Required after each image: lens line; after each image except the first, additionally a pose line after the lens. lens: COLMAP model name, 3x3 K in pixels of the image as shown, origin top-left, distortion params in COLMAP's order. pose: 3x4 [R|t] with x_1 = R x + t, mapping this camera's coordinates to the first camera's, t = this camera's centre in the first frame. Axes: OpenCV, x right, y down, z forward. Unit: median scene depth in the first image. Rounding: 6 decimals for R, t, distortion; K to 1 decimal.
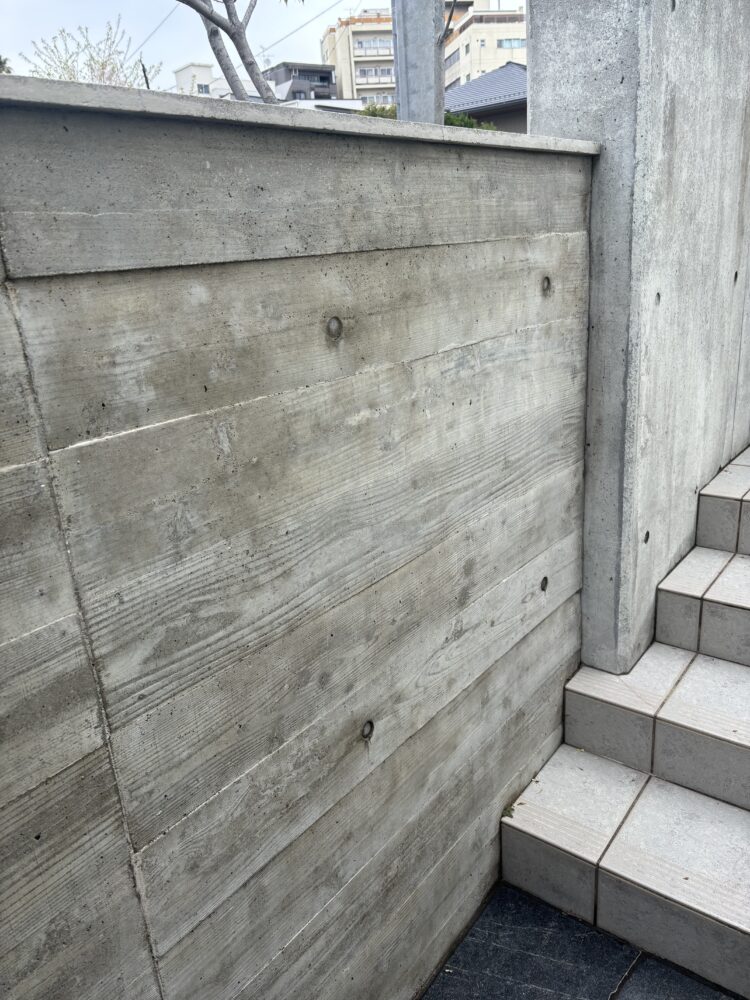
lens RADIAL K [[757.8, 0, 375.0], [0, 757.8, 500.0], [0, 0, 1]] dist [0.015174, 0.003810]
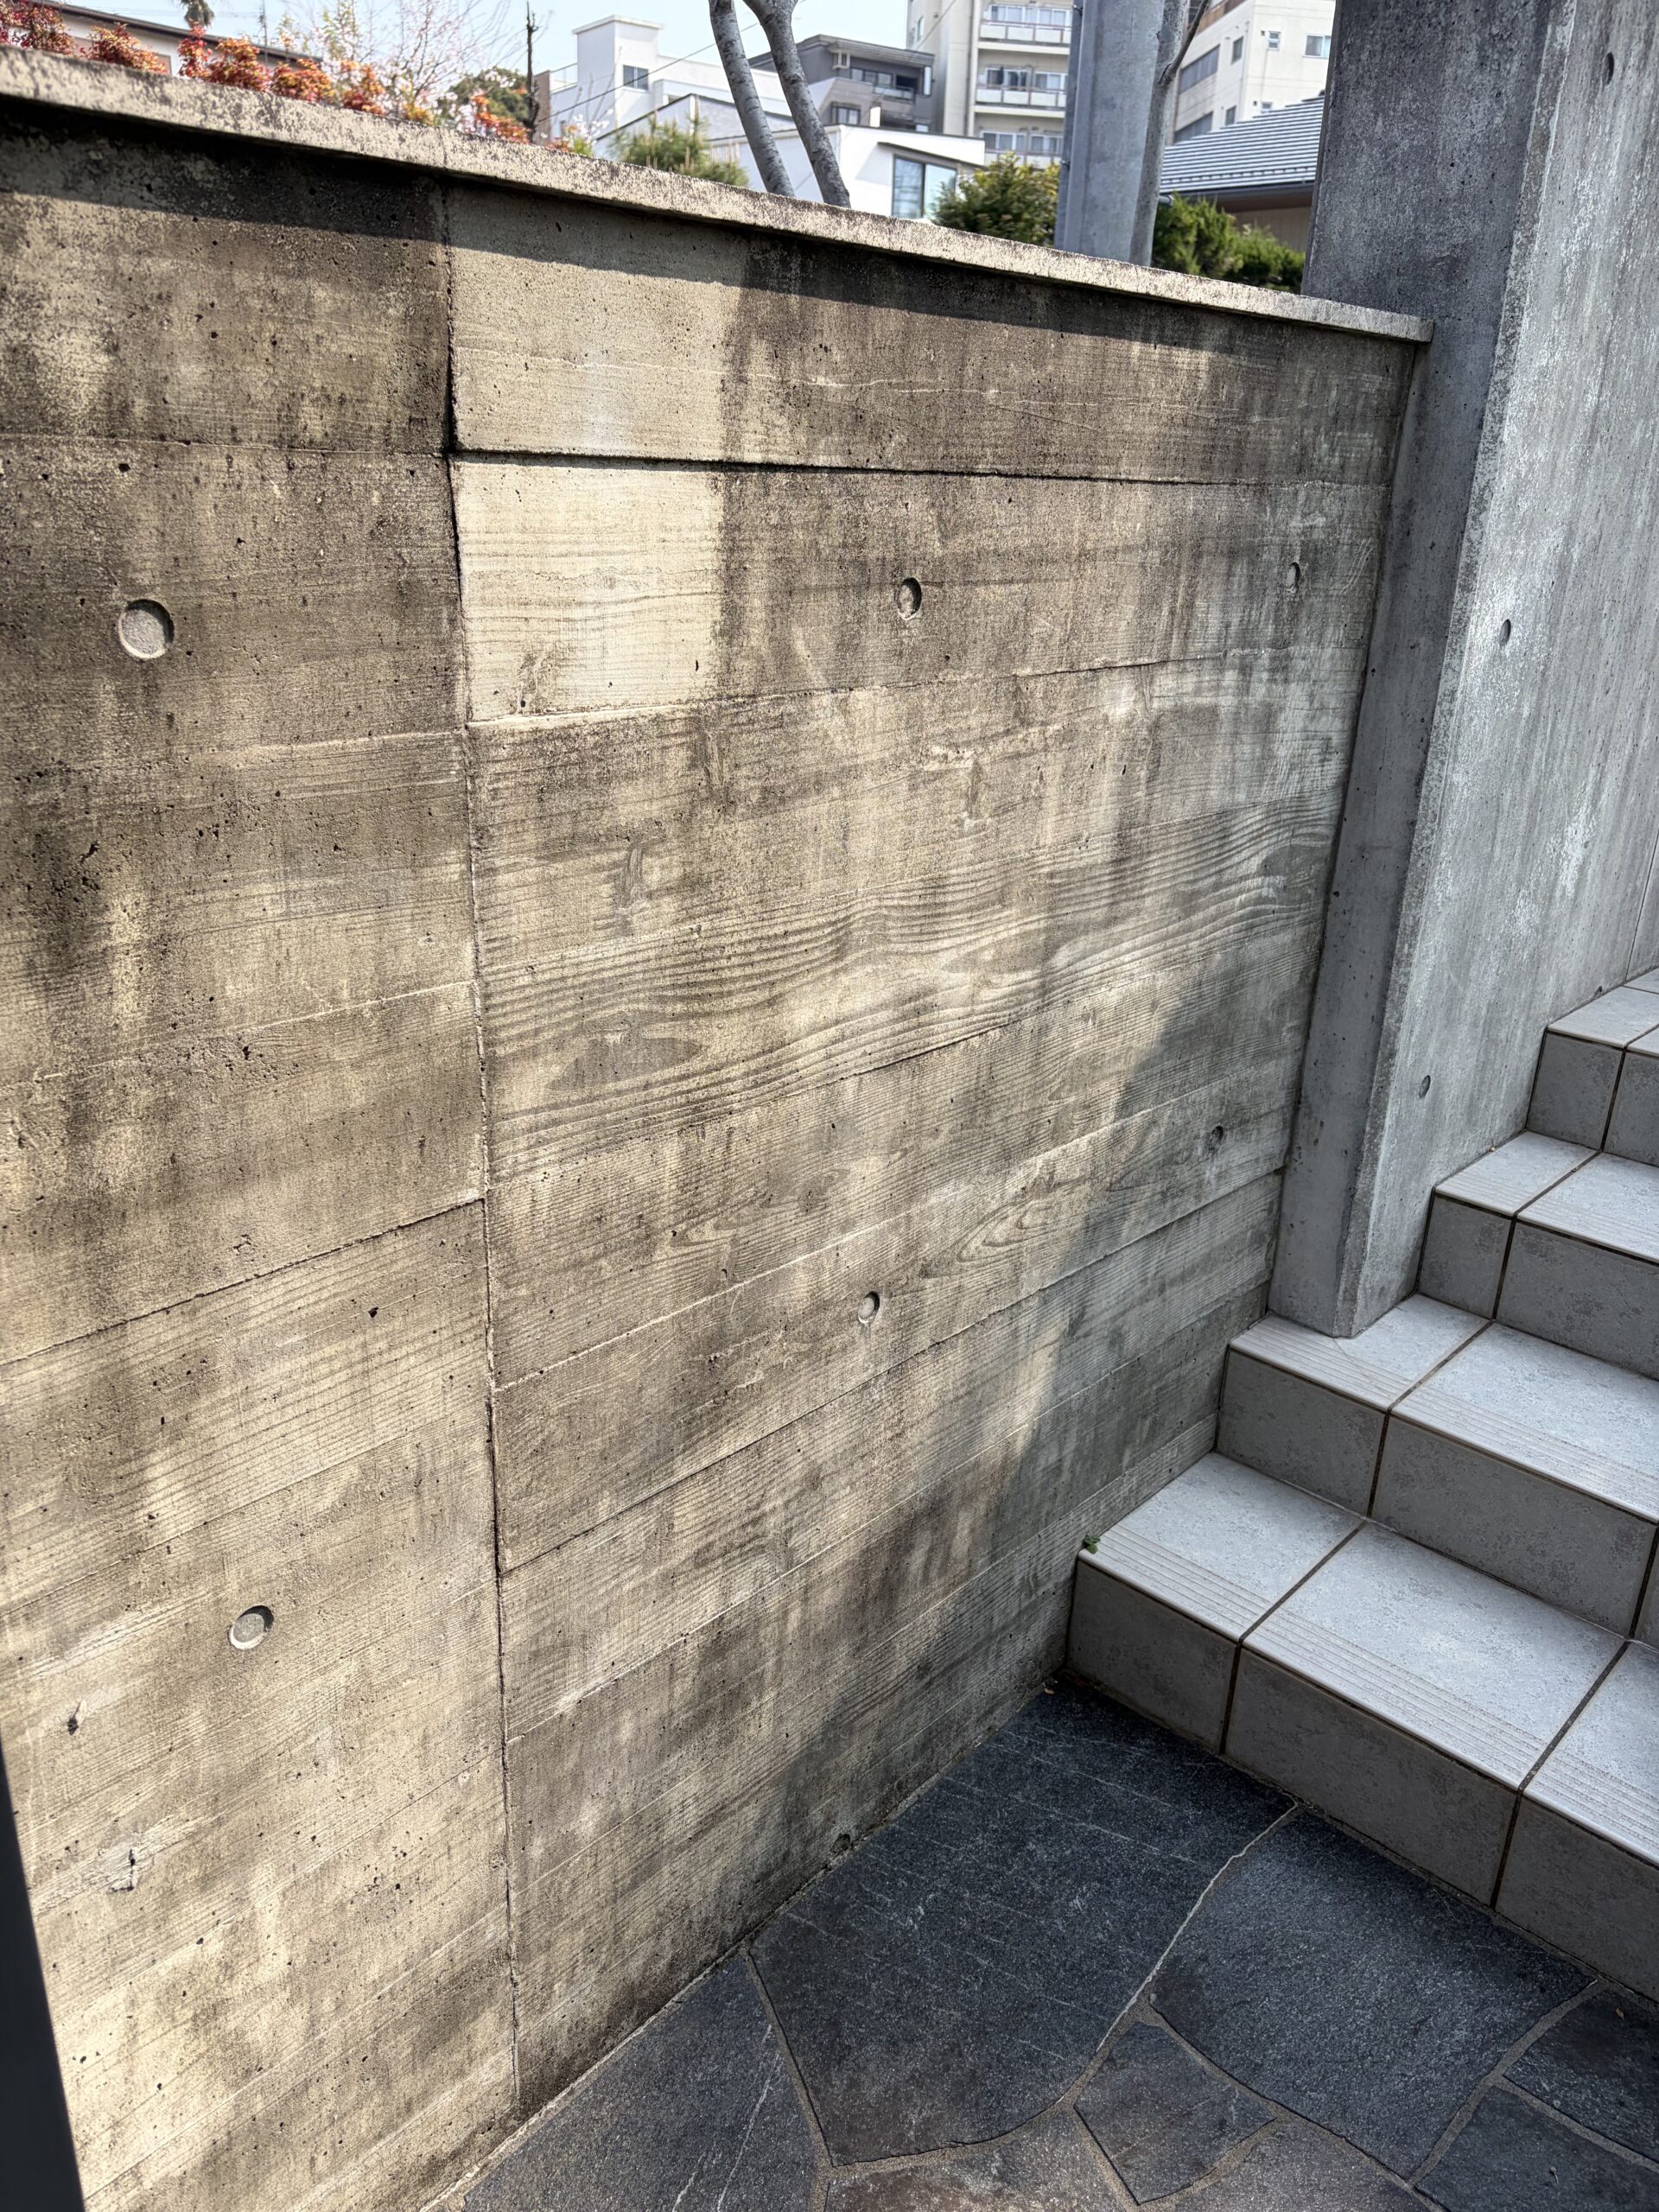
lens RADIAL K [[1649.3, 0, 829.5], [0, 1649.3, 1106.0], [0, 0, 1]] dist [0.048711, -0.030196]
pose [[0.991111, 0.128226, -0.035469, -0.010031], [-0.126599, 0.990940, 0.044844, 0.064835], [0.040898, -0.039955, 0.998364, -0.174946]]
